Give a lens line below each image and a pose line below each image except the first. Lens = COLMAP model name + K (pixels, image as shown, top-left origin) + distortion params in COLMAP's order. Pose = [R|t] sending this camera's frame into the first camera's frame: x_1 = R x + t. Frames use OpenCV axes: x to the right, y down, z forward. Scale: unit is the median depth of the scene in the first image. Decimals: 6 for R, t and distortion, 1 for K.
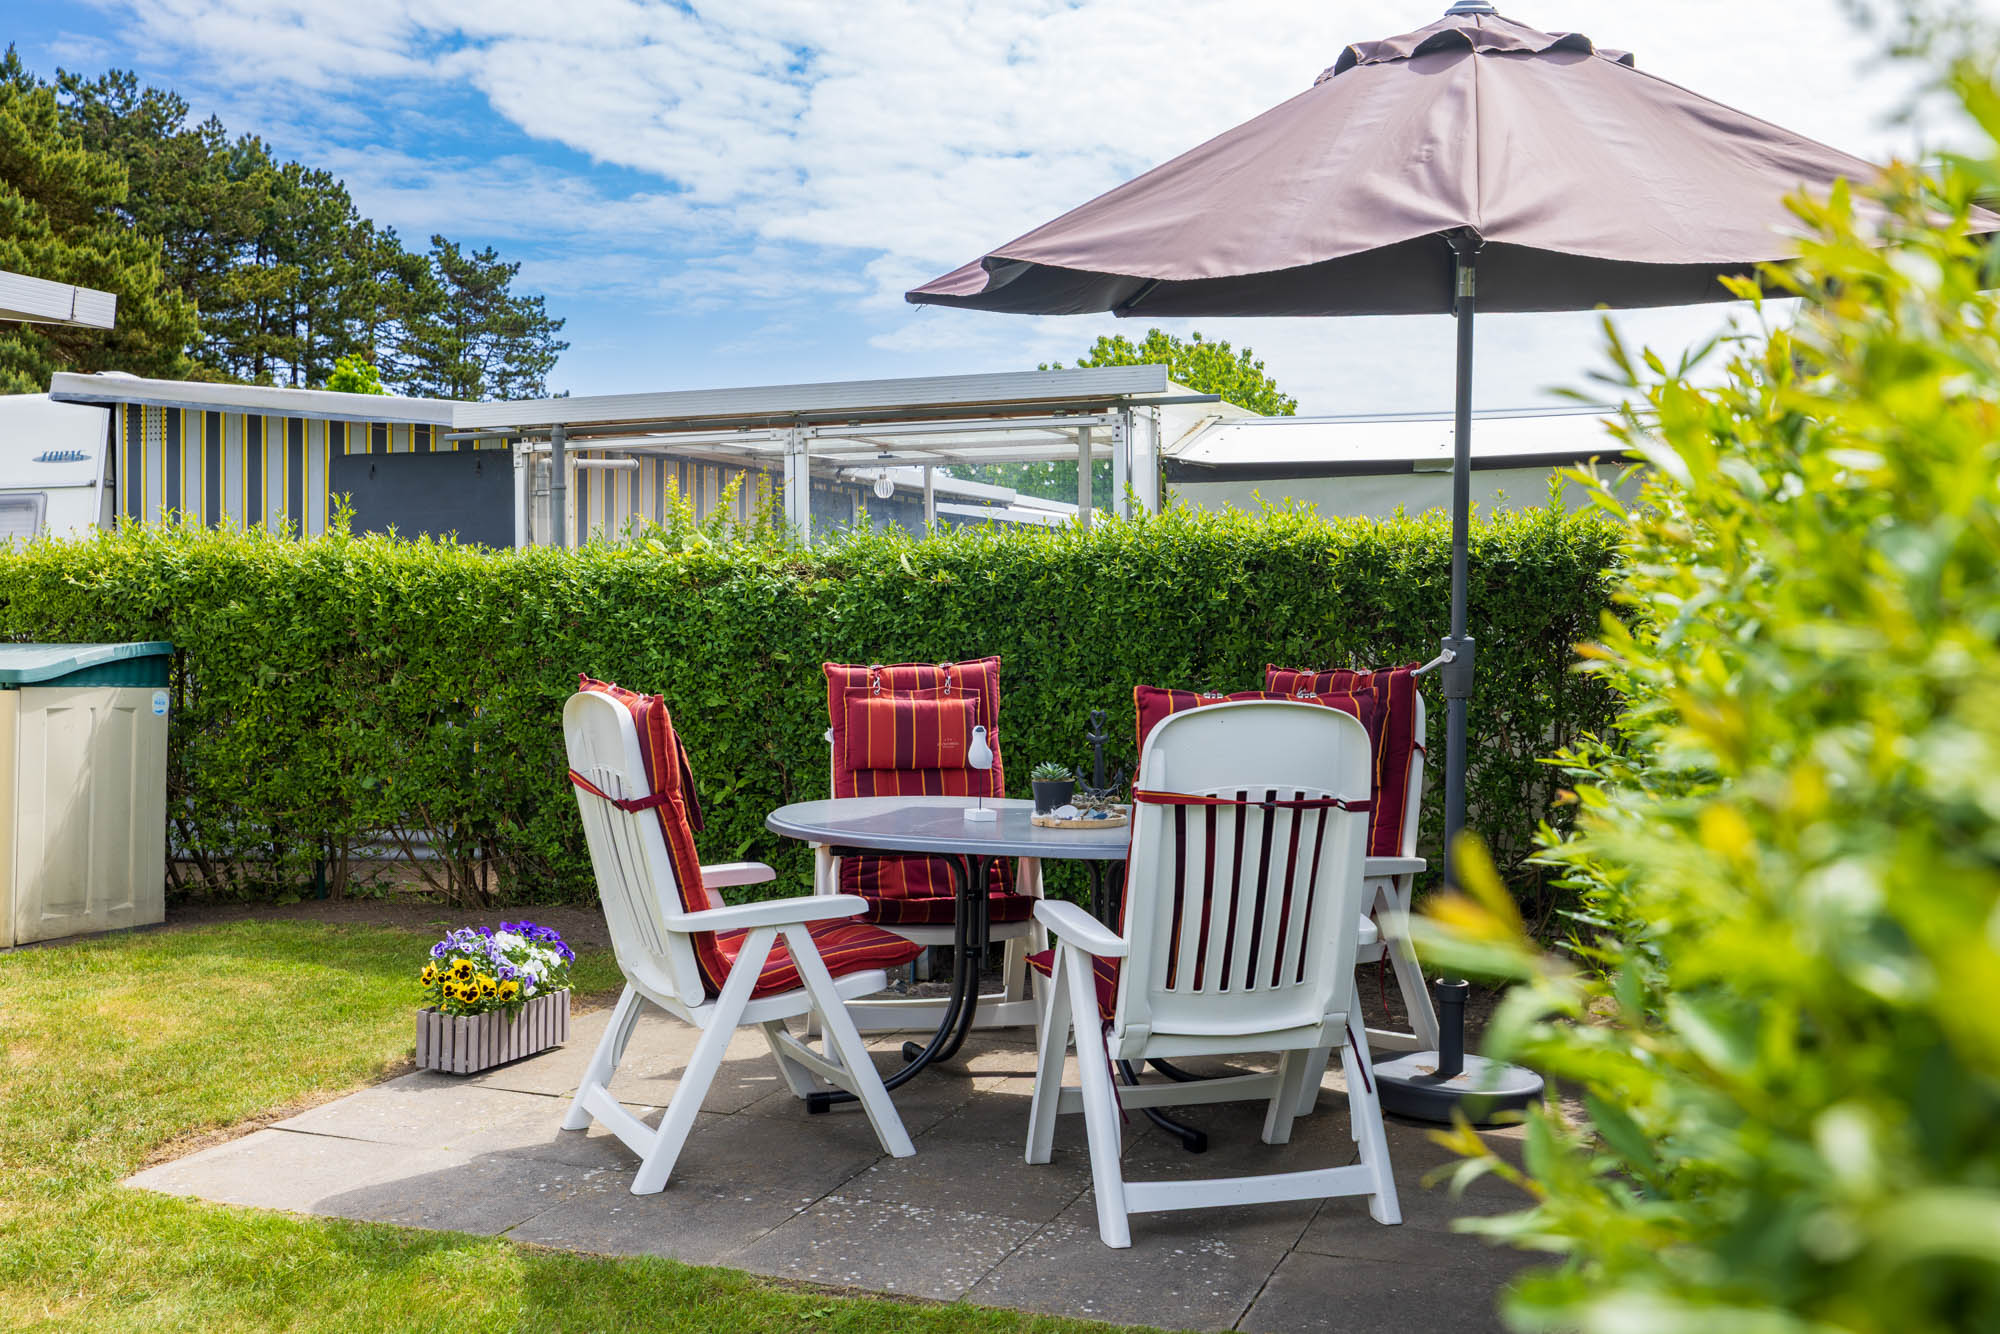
lens RADIAL K [[1983.8, 0, 998.8], [0, 1983.8, 667.0], [0, 0, 1]] dist [0.009284, 0.000000]
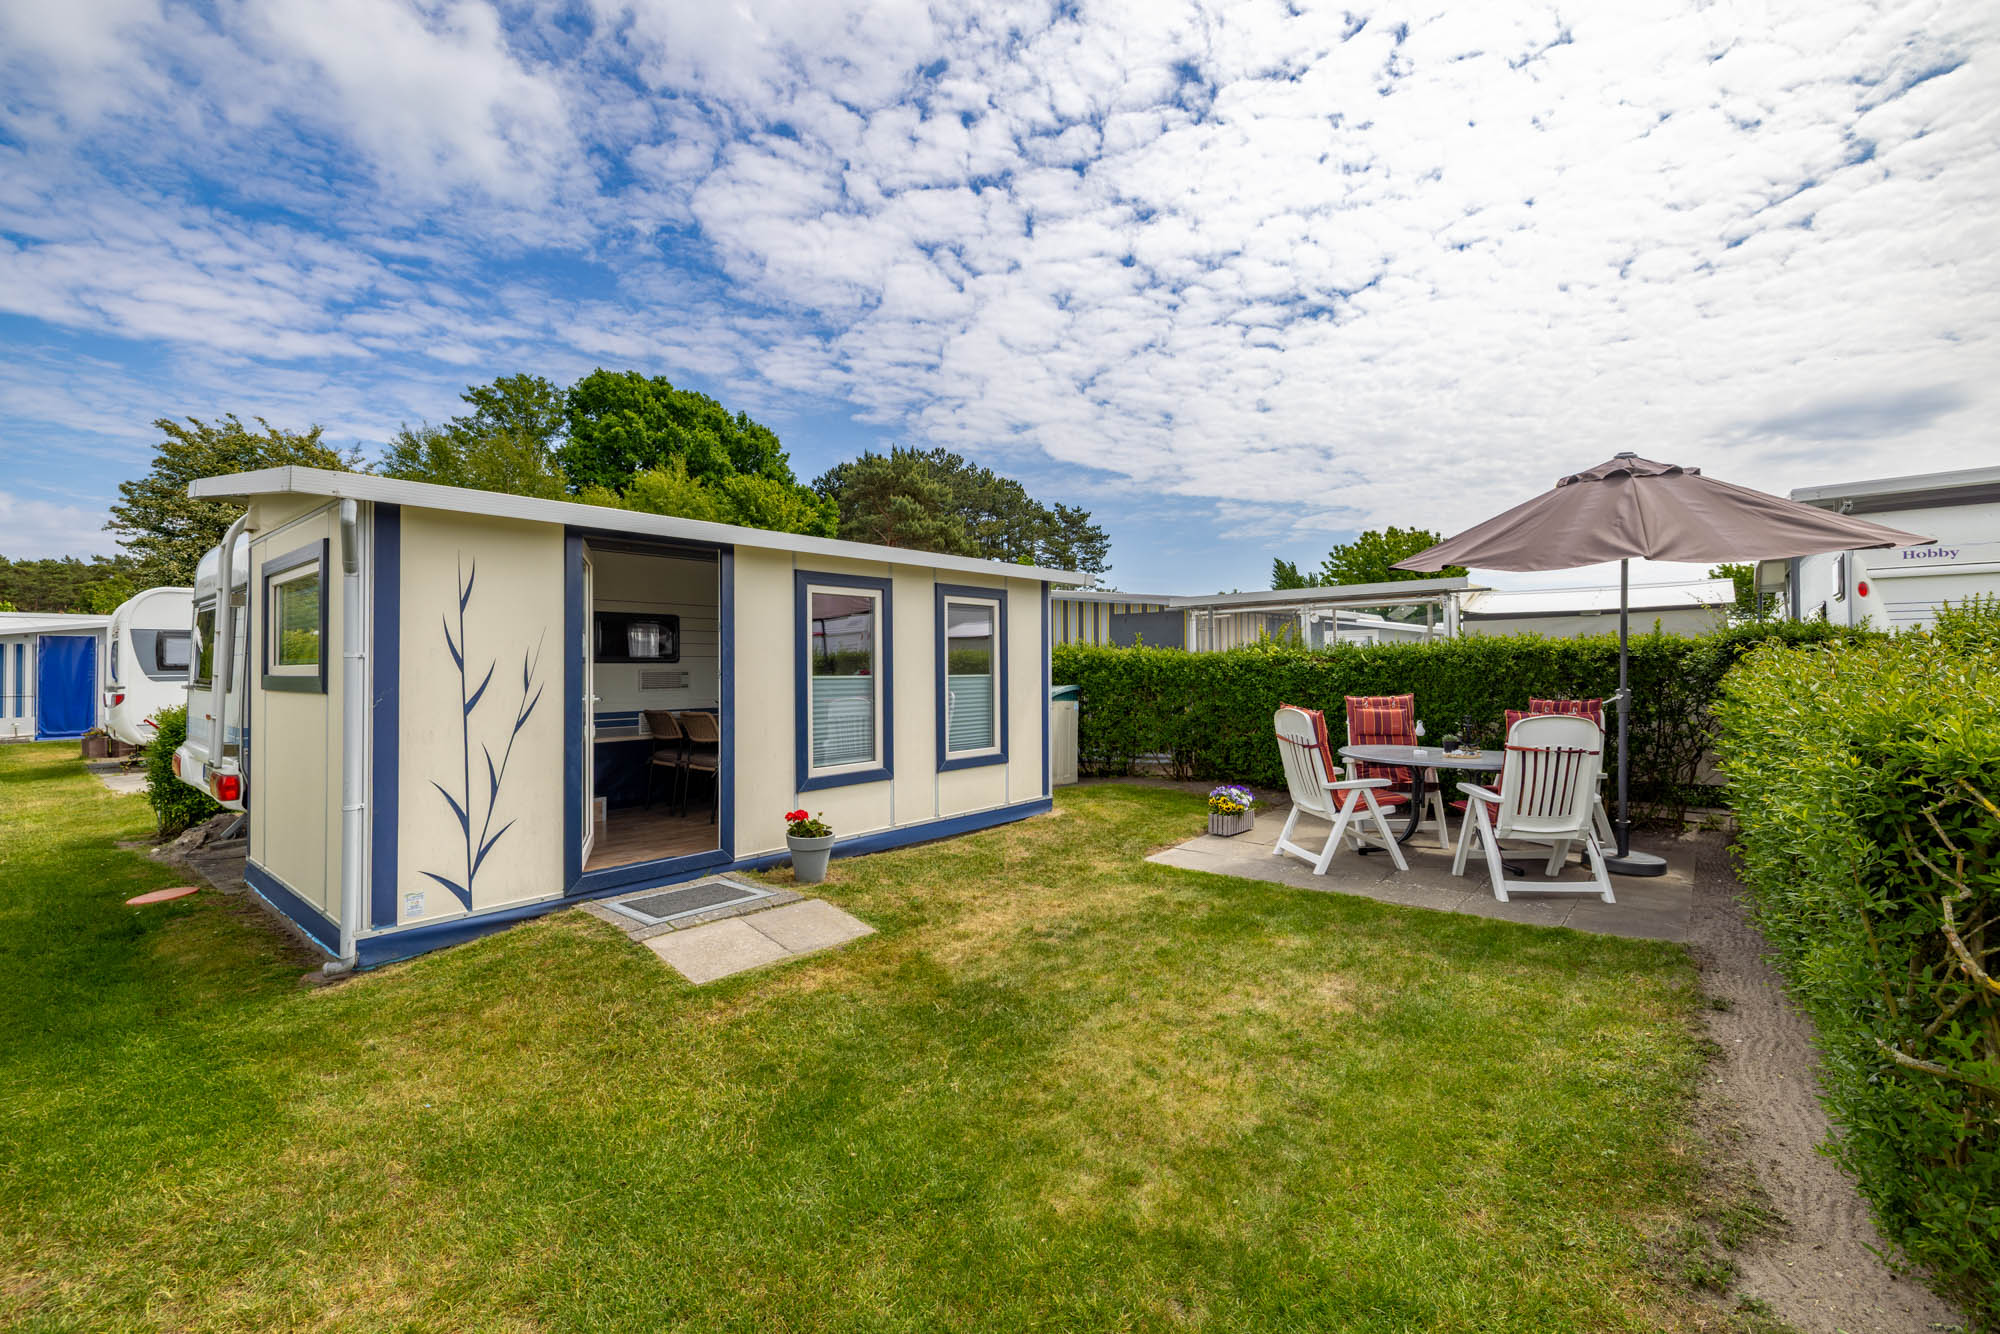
lens RADIAL K [[864.9, 0, 1002.7], [0, 864.9, 658.4], [0, 0, 1]] dist [0.000995, 0.000036]
pose [[0.943136, -0.010548, -0.332240, -0.146959], [0.001104, 0.999590, -0.028601, -0.021899], [0.332406, 0.026608, 0.942761, -0.321410]]
